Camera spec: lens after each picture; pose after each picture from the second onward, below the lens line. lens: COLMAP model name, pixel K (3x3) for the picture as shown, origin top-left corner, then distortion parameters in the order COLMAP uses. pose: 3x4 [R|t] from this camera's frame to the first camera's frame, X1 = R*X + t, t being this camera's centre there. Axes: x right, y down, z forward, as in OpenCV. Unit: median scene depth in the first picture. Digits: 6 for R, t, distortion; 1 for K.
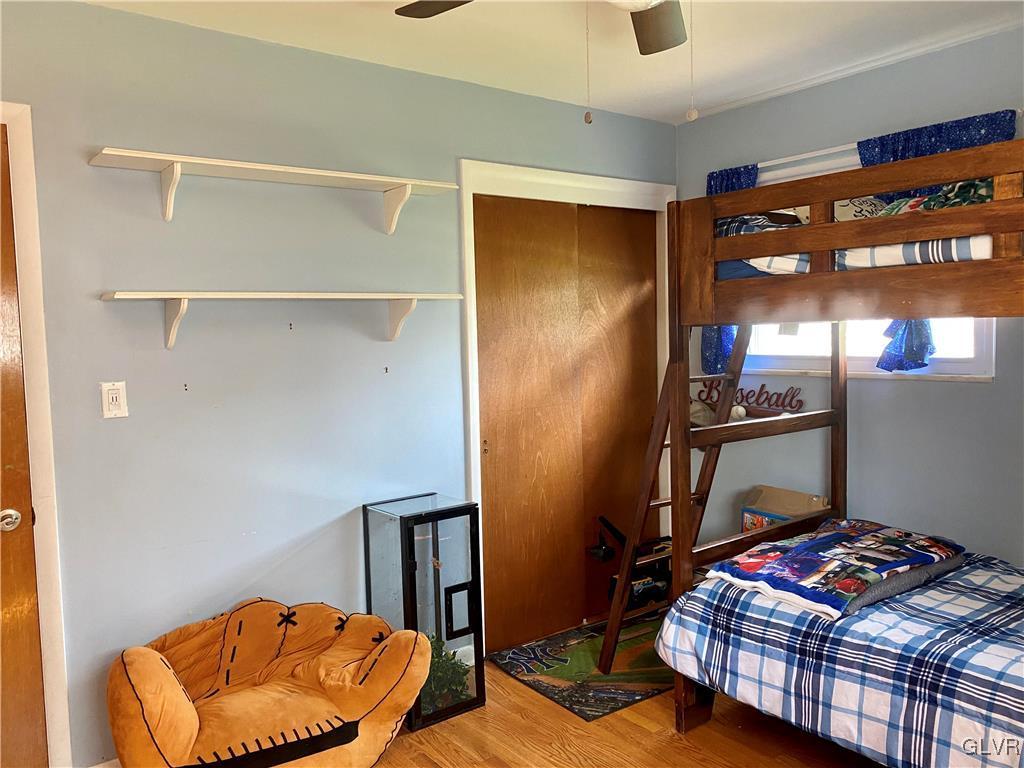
lens RADIAL K [[780.8, 0, 504.7], [0, 780.8, 379.5], [0, 0, 1]] dist [0.076516, -0.115871]
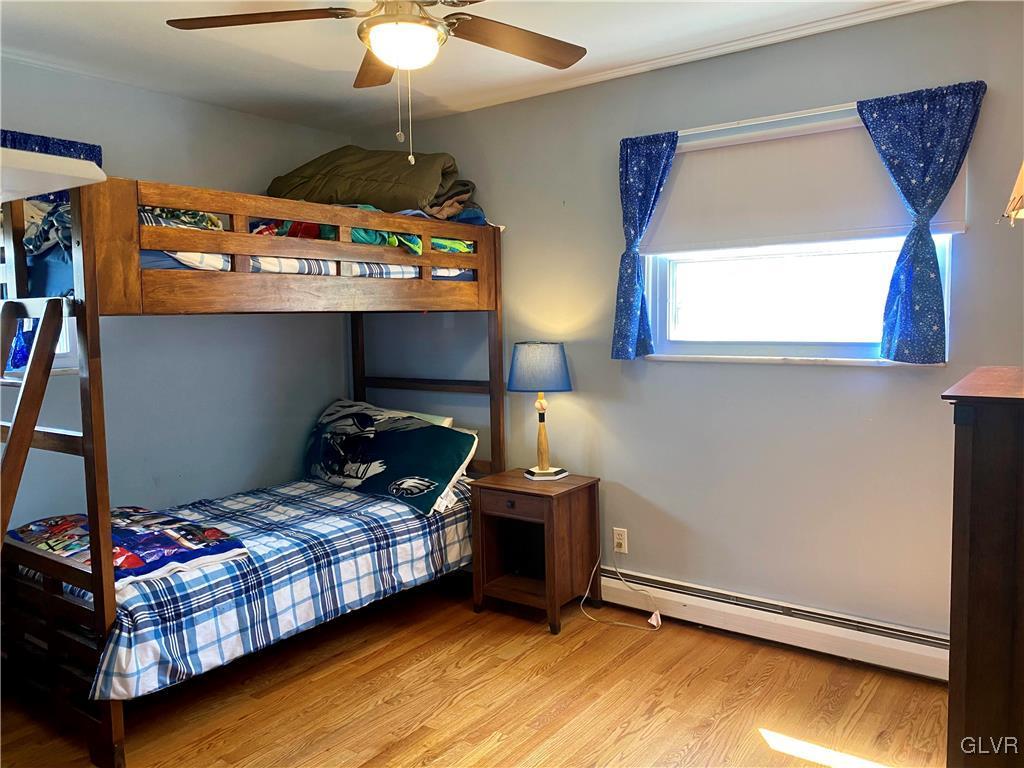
lens RADIAL K [[780.8, 0, 504.7], [0, 780.8, 379.5], [0, 0, 1]] dist [0.076516, -0.115871]
pose [[-0.271401, -0.050899, 0.961120, -0.830525], [0.092753, 0.992570, 0.078756, -0.026454], [-0.957987, 0.110521, -0.264663, 0.880397]]
